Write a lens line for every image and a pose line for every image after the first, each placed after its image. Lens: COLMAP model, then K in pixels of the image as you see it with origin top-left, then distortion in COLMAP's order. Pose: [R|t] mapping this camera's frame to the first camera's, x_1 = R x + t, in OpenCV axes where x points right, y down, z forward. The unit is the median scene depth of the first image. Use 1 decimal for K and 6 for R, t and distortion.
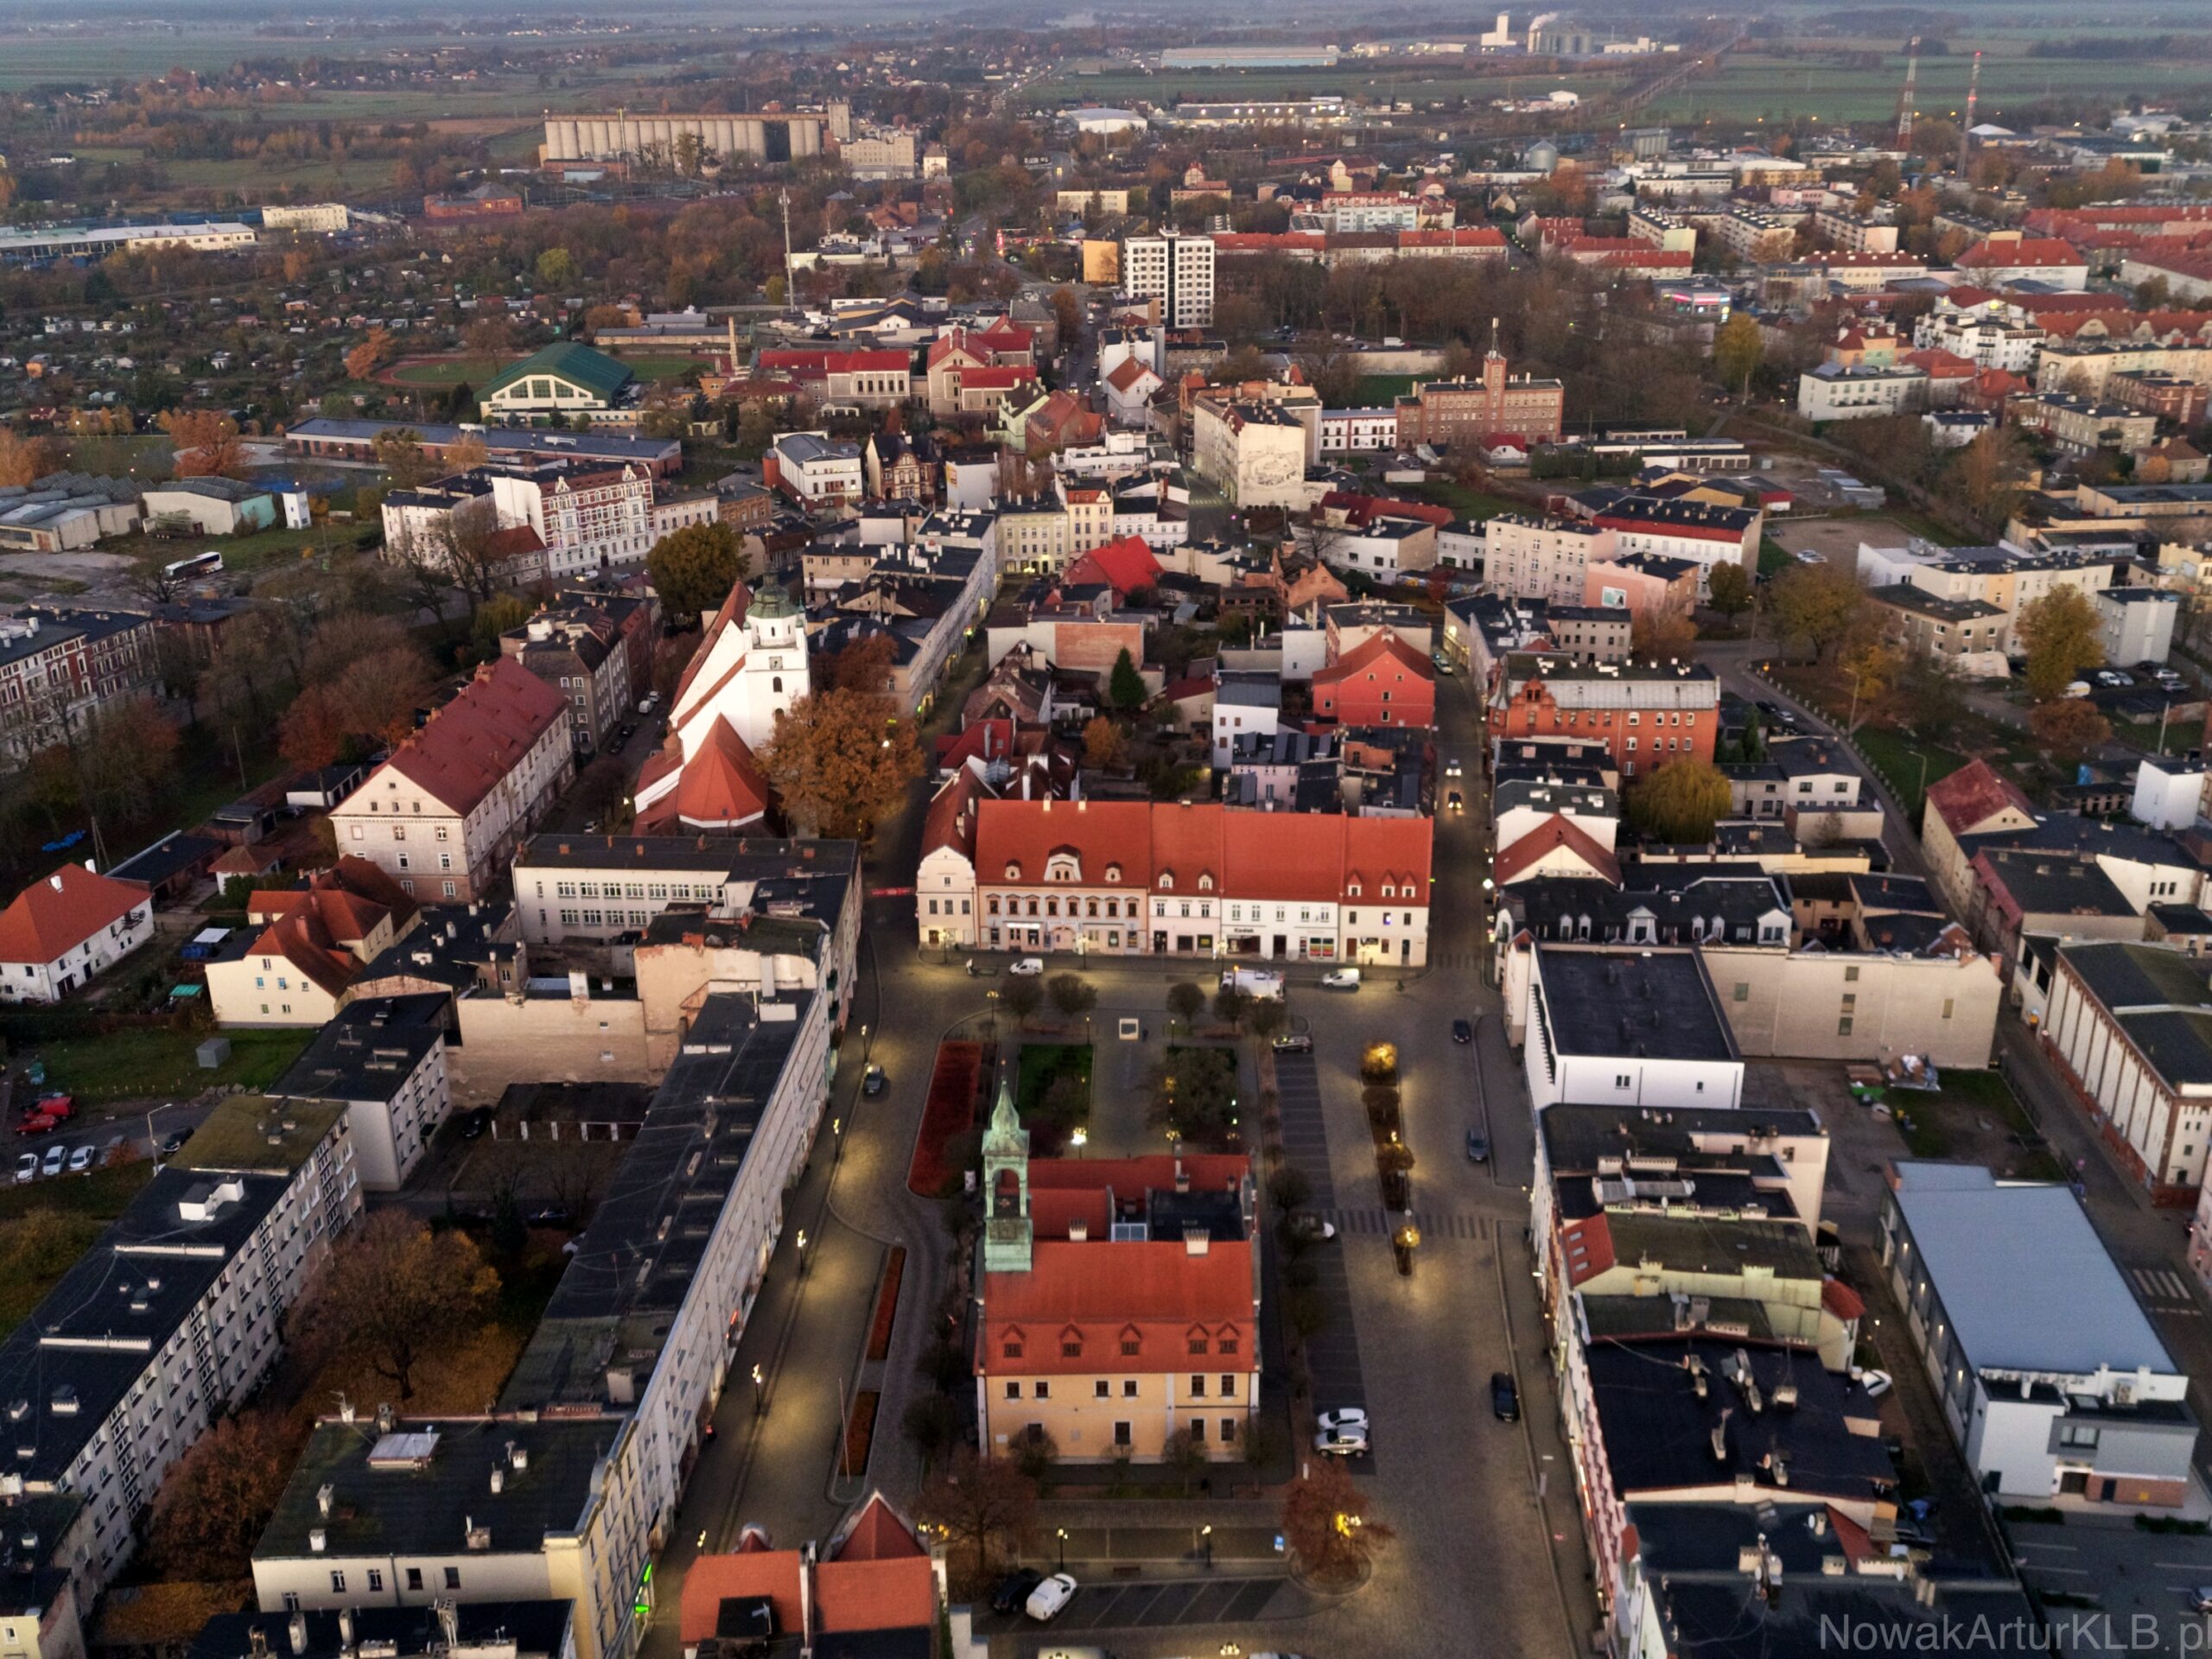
lens RADIAL K [[2083.3, 0, 1106.0], [0, 2083.3, 829.5], [0, 0, 1]] dist [0.168053, -0.373167]
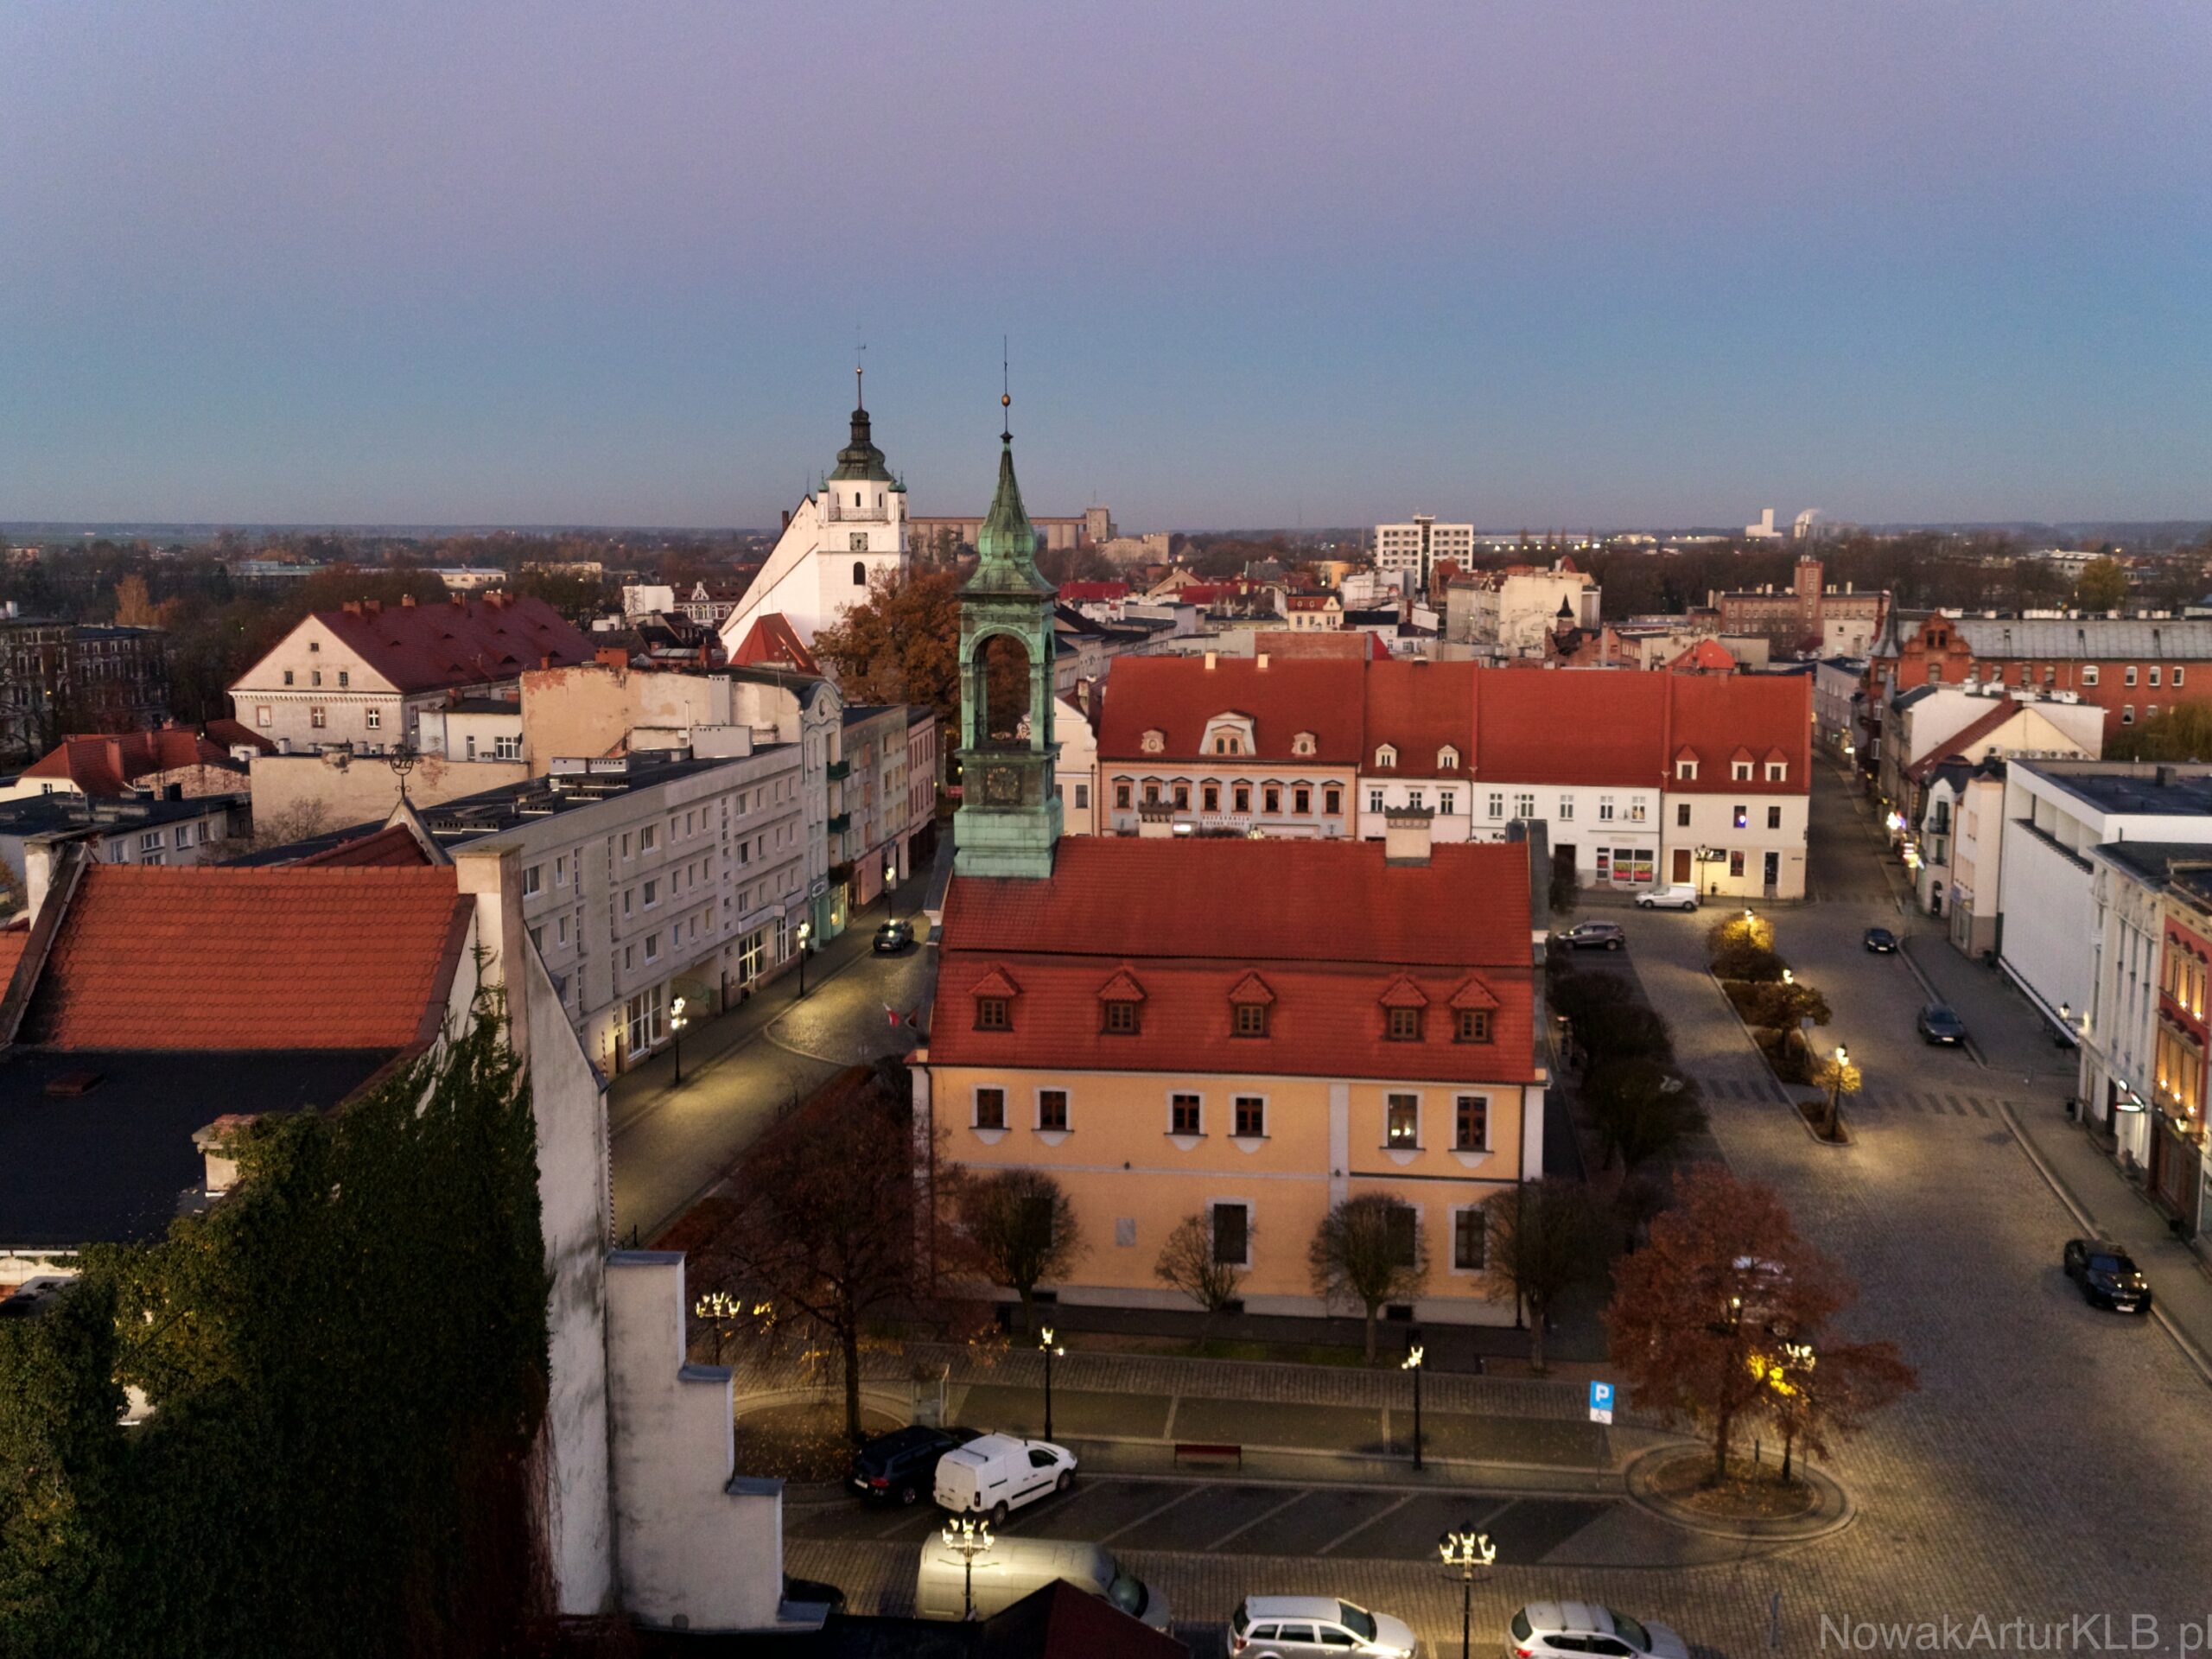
lens RADIAL K [[2083.3, 0, 1106.0], [0, 2083.3, 829.5], [0, 0, 1]] dist [0.168053, -0.373167]
pose [[0.992122, 0.026794, -0.122378, 0.022461], [-0.055228, 0.970356, -0.235283, 0.205337], [0.112446, 0.240188, 0.964192, 0.364225]]
